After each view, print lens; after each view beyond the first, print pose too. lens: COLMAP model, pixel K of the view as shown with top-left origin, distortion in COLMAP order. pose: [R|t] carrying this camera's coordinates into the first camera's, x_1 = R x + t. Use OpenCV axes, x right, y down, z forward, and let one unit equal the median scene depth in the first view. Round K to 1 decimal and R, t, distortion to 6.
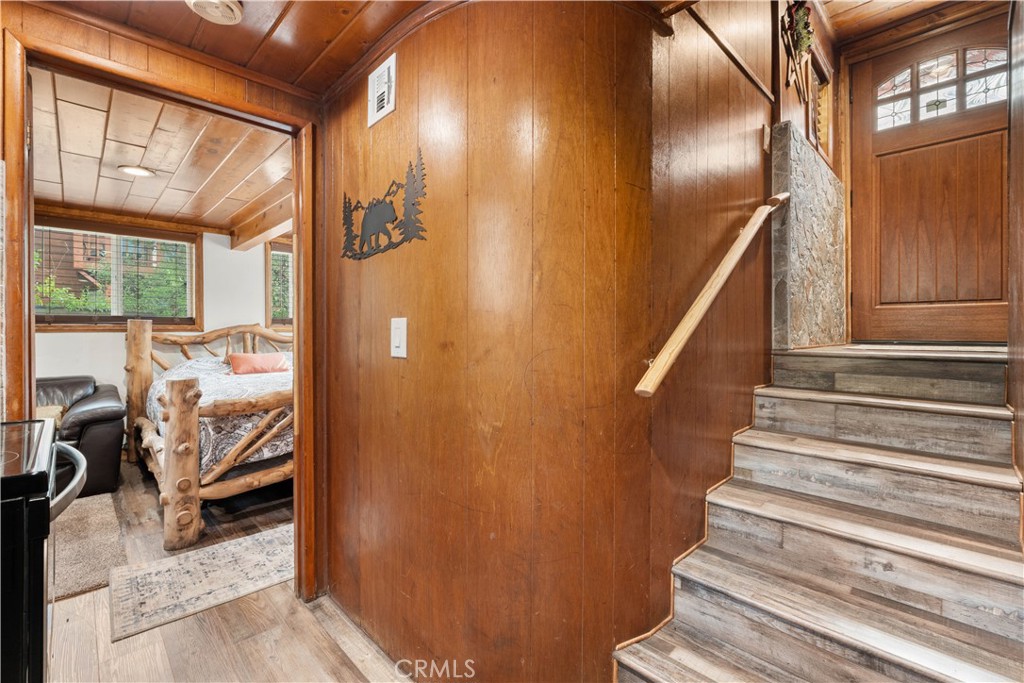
lens RADIAL K [[454.9, 0, 508.3], [0, 454.9, 334.7], [0, 0, 1]] dist [-0.001218, 0.000074]
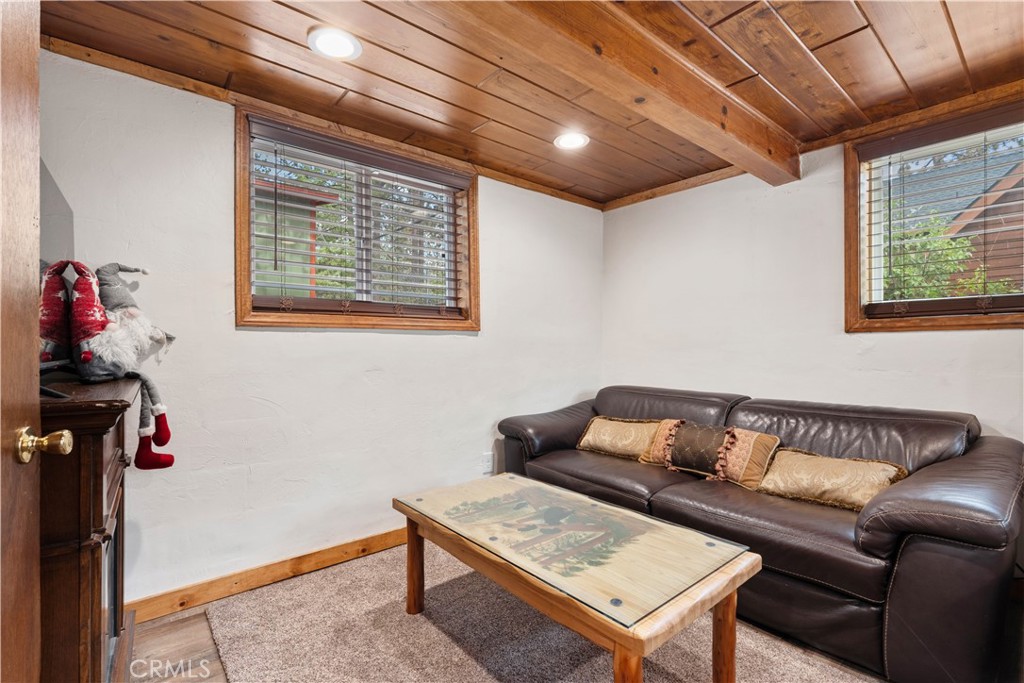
lens RADIAL K [[454.9, 0, 512.4], [0, 454.9, 345.6], [0, 0, 1]] dist [-0.001218, 0.000074]
pose [[-0.060798, 0.001116, -0.998149, -0.355509], [-0.002593, 0.999996, 0.001276, 0.012824], [0.998147, 0.002665, -0.060794, 0.491294]]
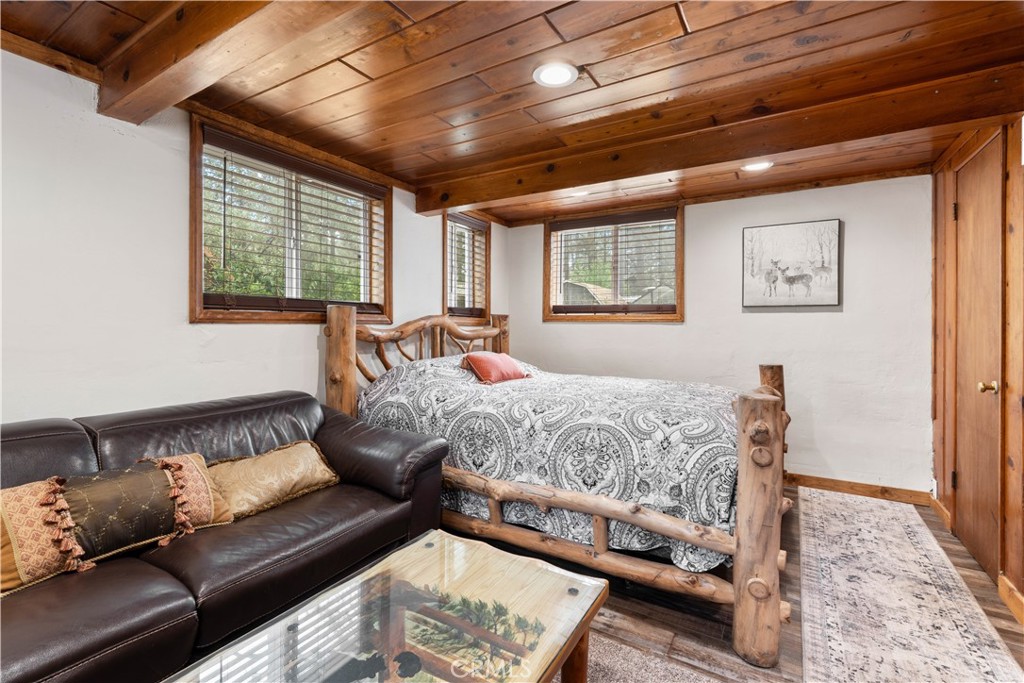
lens RADIAL K [[454.9, 0, 518.7], [0, 454.9, 333.8], [0, 0, 1]] dist [-0.001218, 0.000074]
pose [[0.963639, 0.006863, 0.267118, -0.727747], [-0.009750, 0.999907, 0.009486, -0.000047], [-0.267029, -0.011745, 0.963617, 0.277353]]
